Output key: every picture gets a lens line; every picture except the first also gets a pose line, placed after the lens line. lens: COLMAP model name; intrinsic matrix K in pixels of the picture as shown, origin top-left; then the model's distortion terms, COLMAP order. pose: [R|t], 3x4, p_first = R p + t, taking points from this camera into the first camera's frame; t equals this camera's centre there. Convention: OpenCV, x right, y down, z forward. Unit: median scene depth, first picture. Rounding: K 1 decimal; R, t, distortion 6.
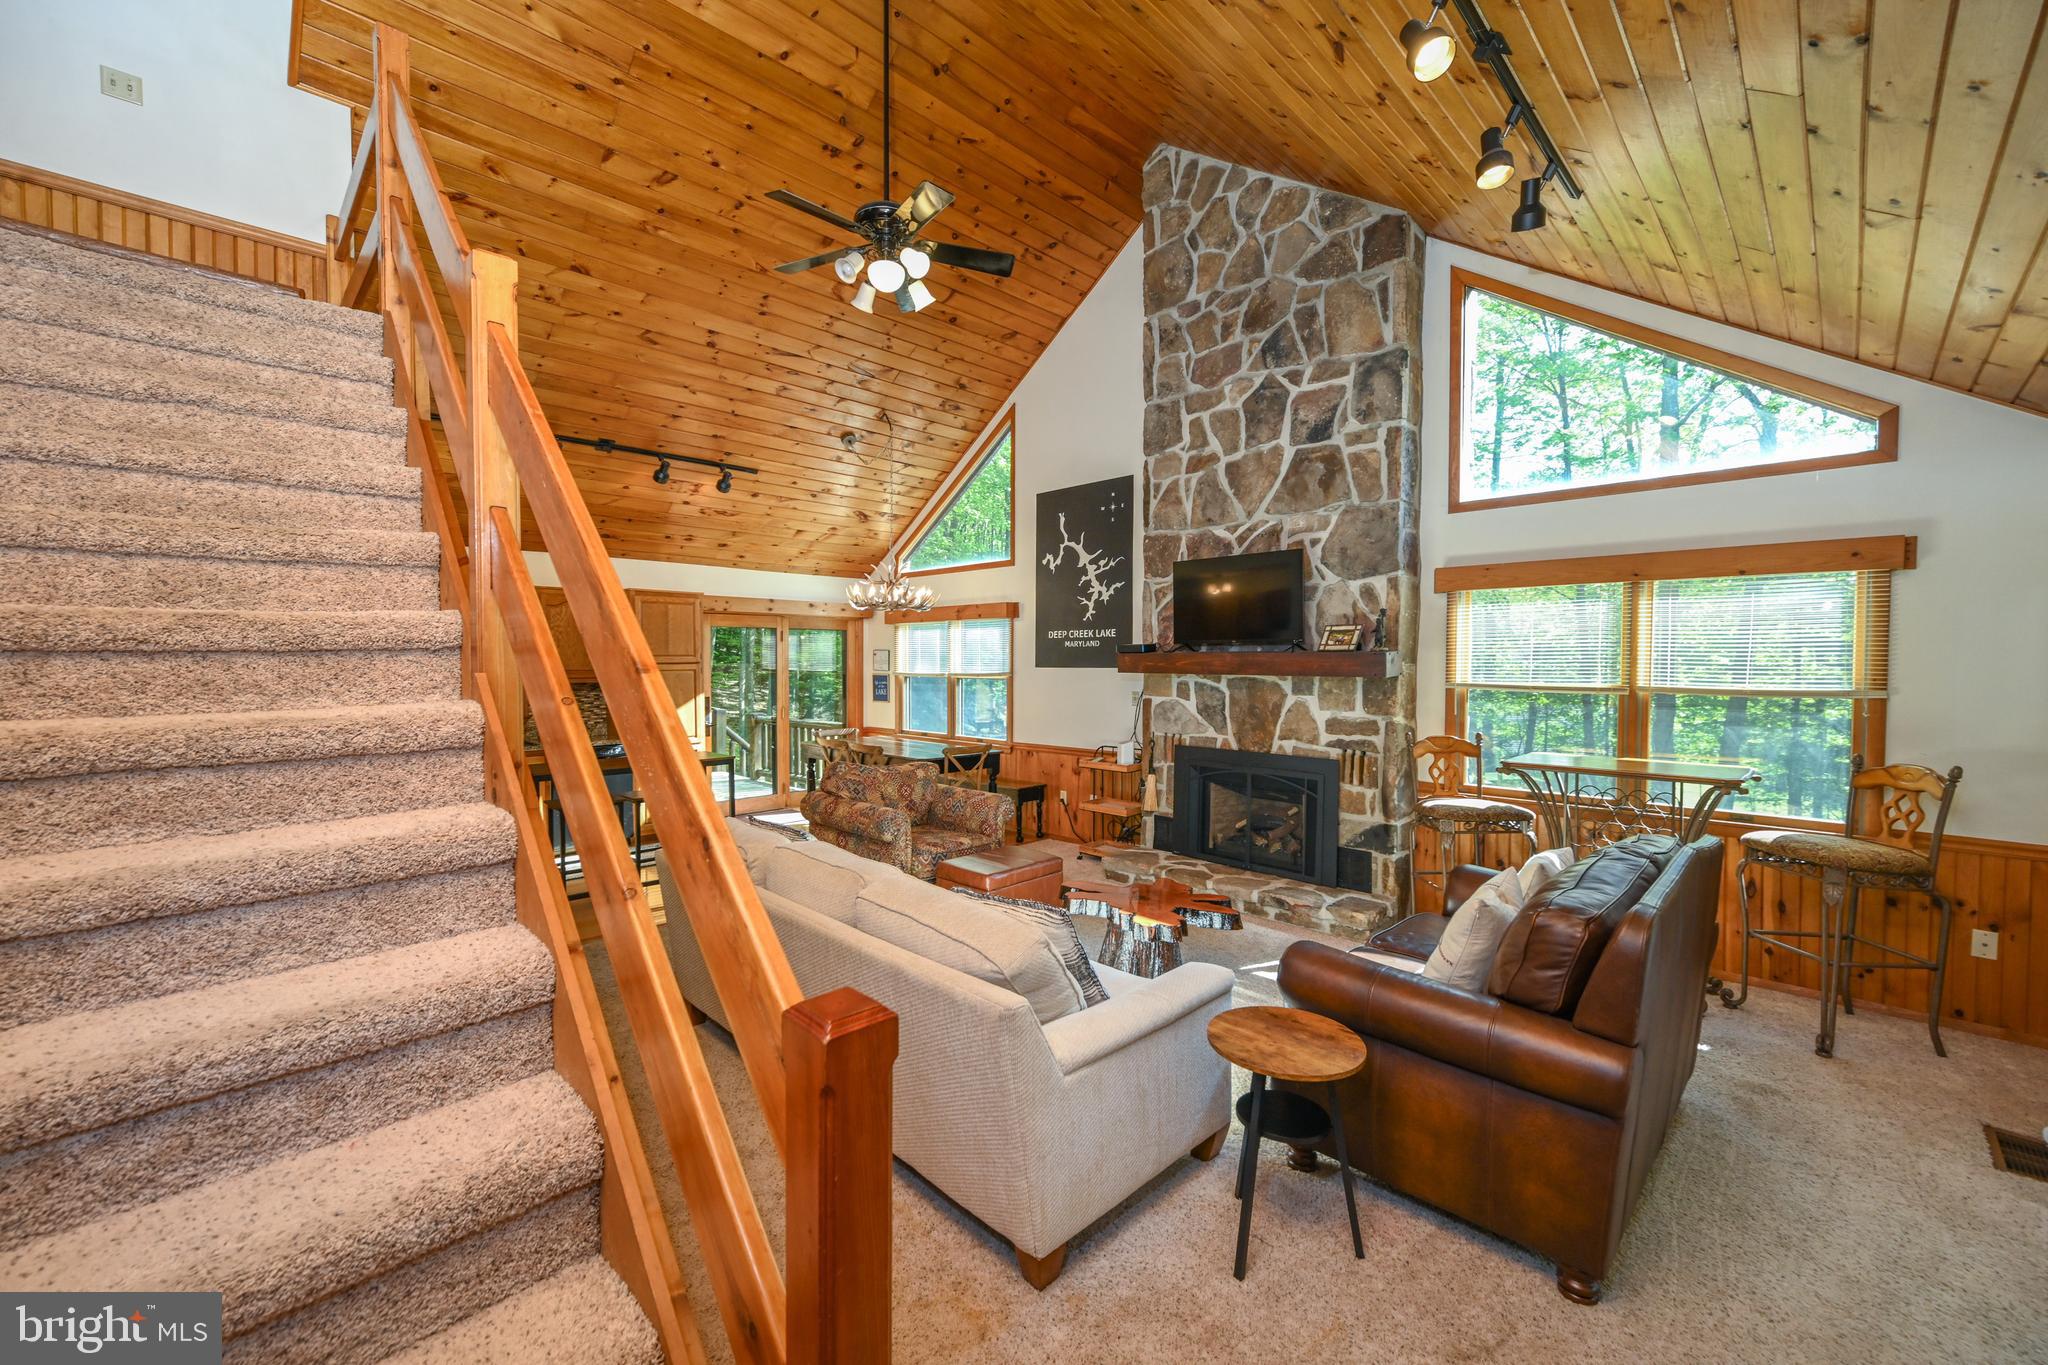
lens RADIAL K [[824.6, 0, 1024.0], [0, 824.6, 682.5], [0, 0, 1]] dist [-0.001067, 0.000294]
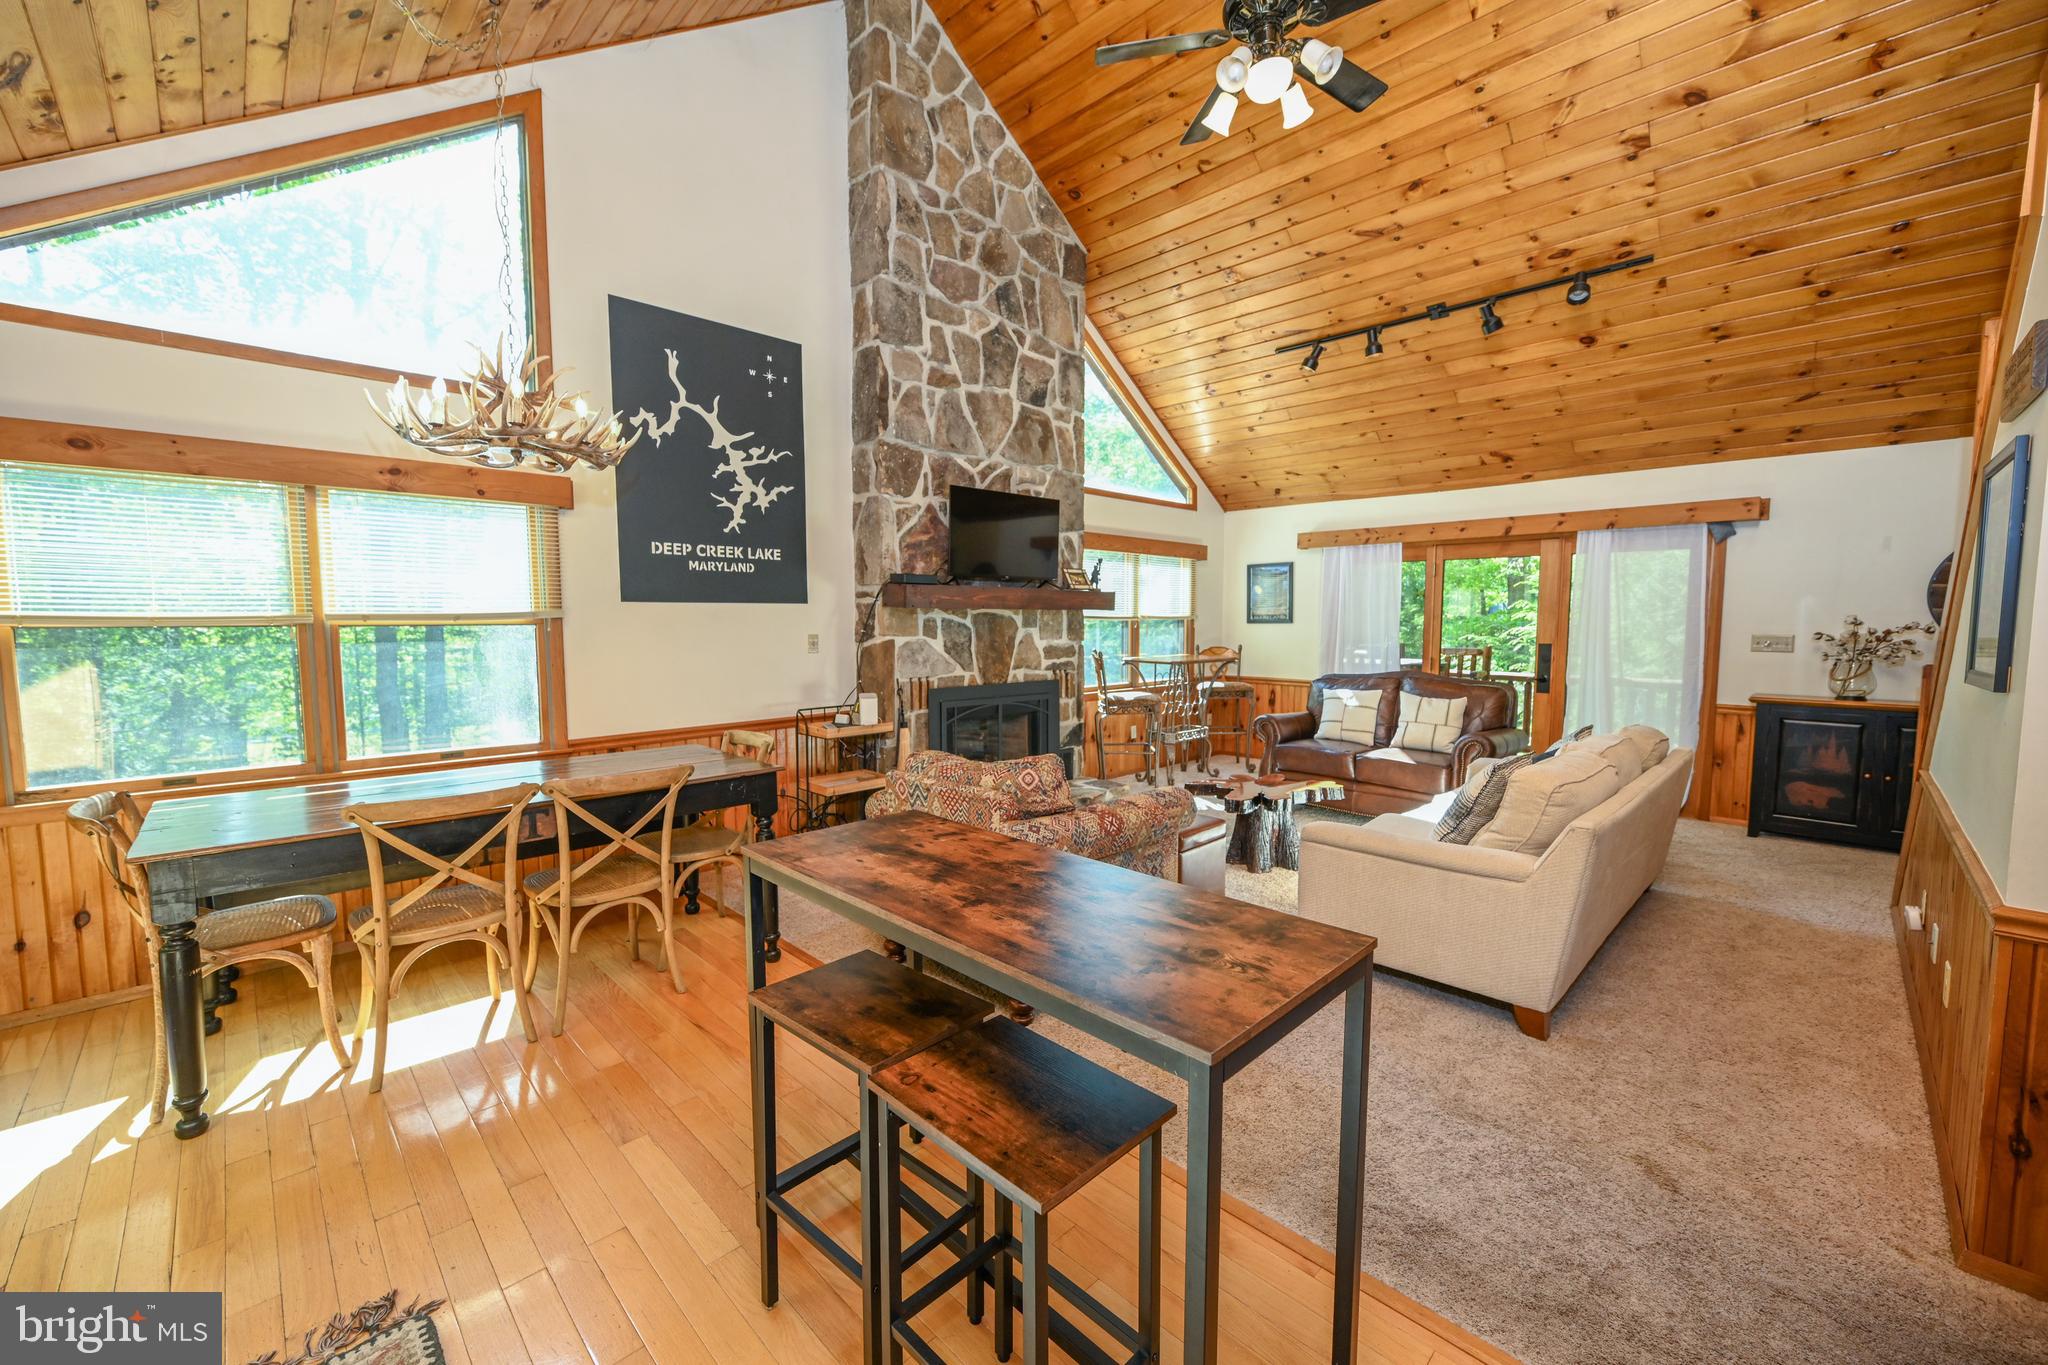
lens RADIAL K [[804.1, 0, 1023.5], [0, 804.1, 677.5], [0, 0, 1]] dist [-0.000849, 0.000135]
pose [[0.000520, -0.077225, 0.997014, -0.716174], [0.026655, 0.996661, 0.077183, -0.001985], [-0.999645, 0.026536, 0.002577, 0.931633]]
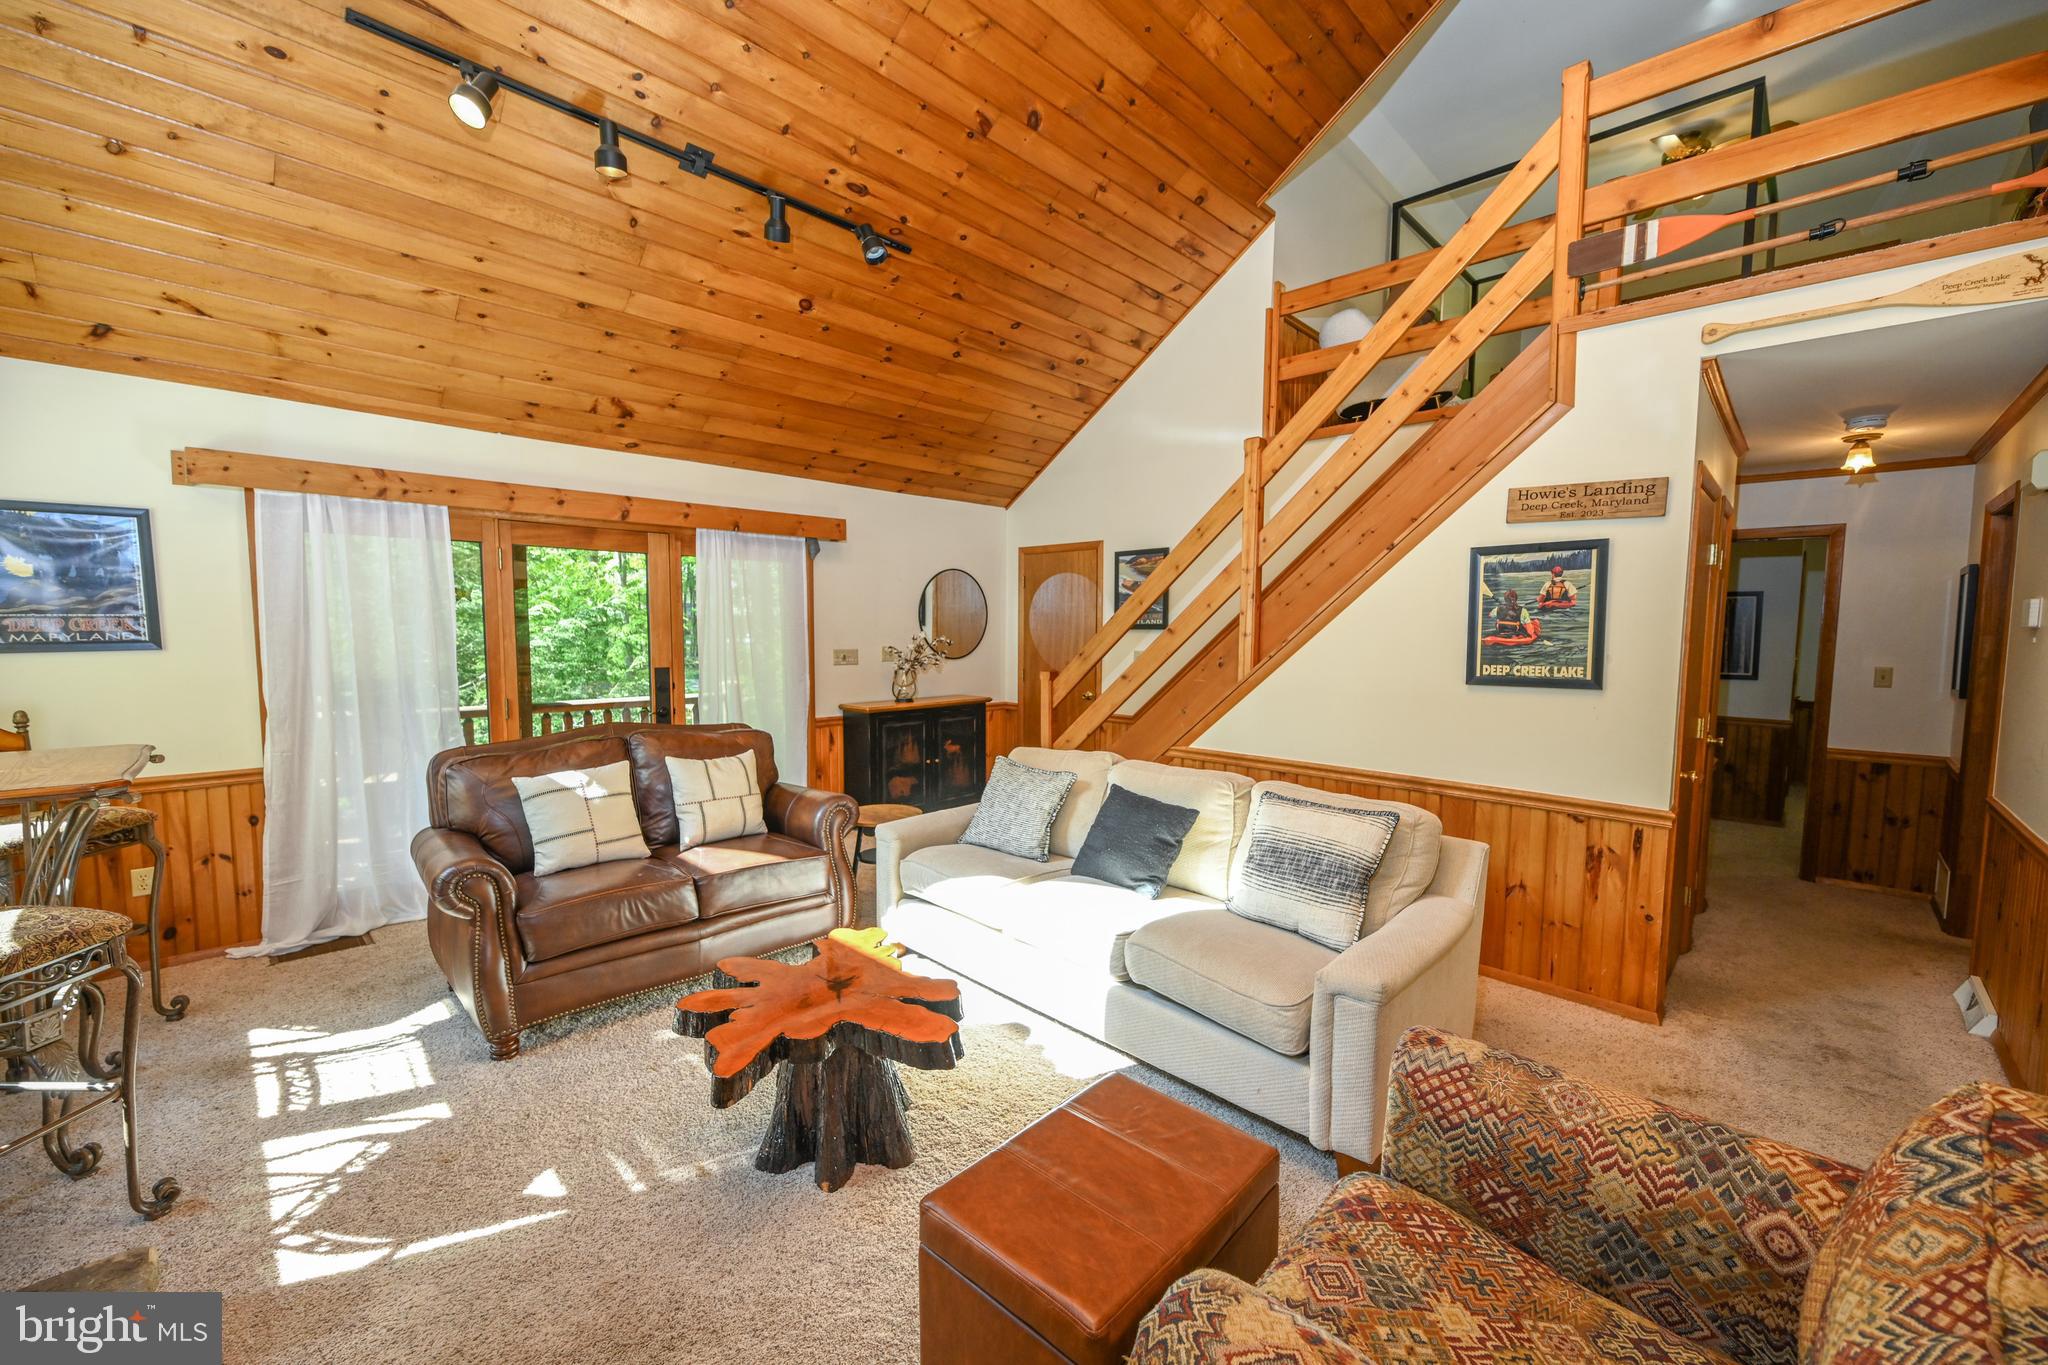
lens RADIAL K [[802.5, 0, 1021.7], [0, 802.5, 685.9], [0, 0, 1]] dist [-0.000811, 0.000165]
pose [[-0.999924, -0.007092, -0.010093, 0.010300], [-0.008098, 0.994610, 0.103370, -0.016101], [0.009306, 0.103444, -0.994592, 1.079499]]
